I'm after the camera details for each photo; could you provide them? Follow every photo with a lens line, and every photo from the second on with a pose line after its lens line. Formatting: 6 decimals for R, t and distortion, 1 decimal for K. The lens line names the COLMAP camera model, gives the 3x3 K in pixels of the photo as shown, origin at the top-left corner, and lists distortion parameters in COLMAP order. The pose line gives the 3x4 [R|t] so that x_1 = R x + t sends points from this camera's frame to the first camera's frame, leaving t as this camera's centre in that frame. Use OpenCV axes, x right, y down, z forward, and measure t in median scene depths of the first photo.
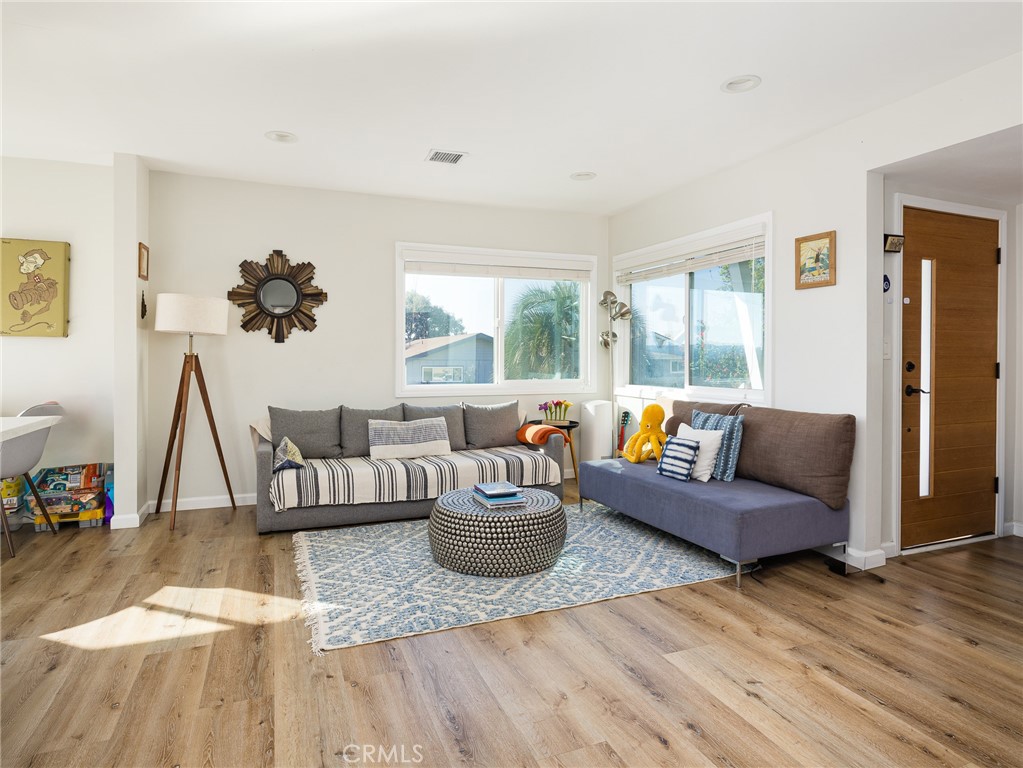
lens RADIAL K [[627.9, 0, 534.7], [0, 627.9, 361.2], [0, 0, 1]] dist [-0.003718, 0.002346]
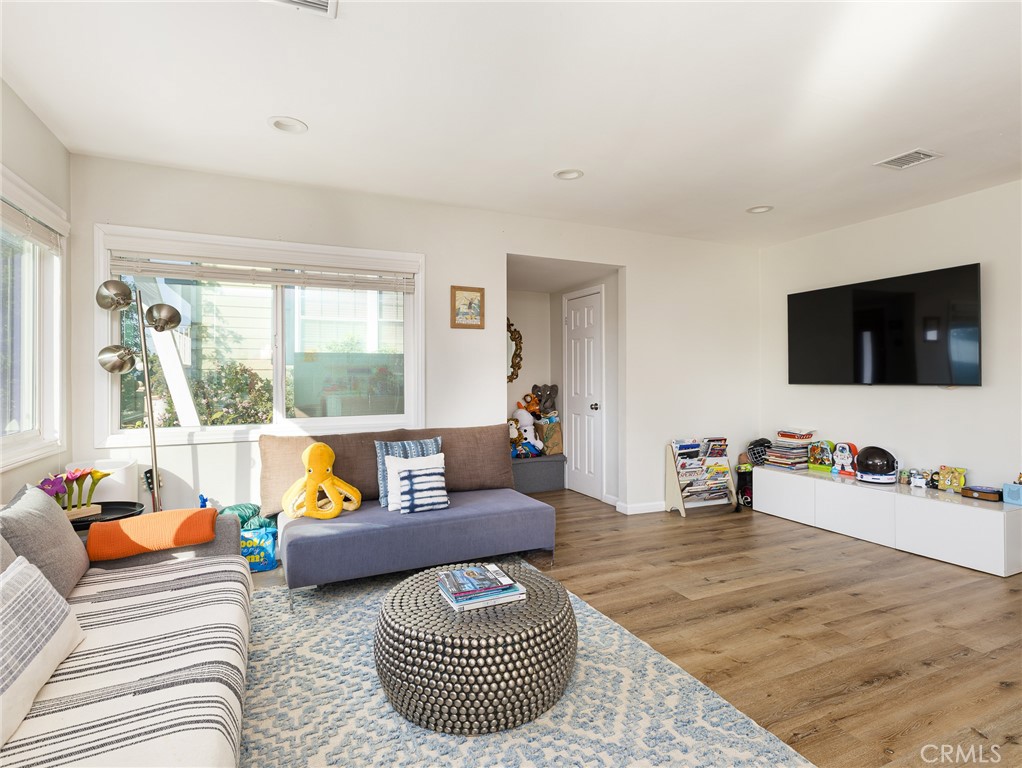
lens RADIAL K [[511.2, 0, 534.1], [0, 511.2, 373.5], [0, 0, 1]] dist [0.001002, -0.000185]
pose [[-0.035733, 0.002913, 0.999357, -0.608018], [0.012088, 0.999924, -0.002482, -0.021792], [-0.999288, 0.011991, -0.035765, 0.921817]]
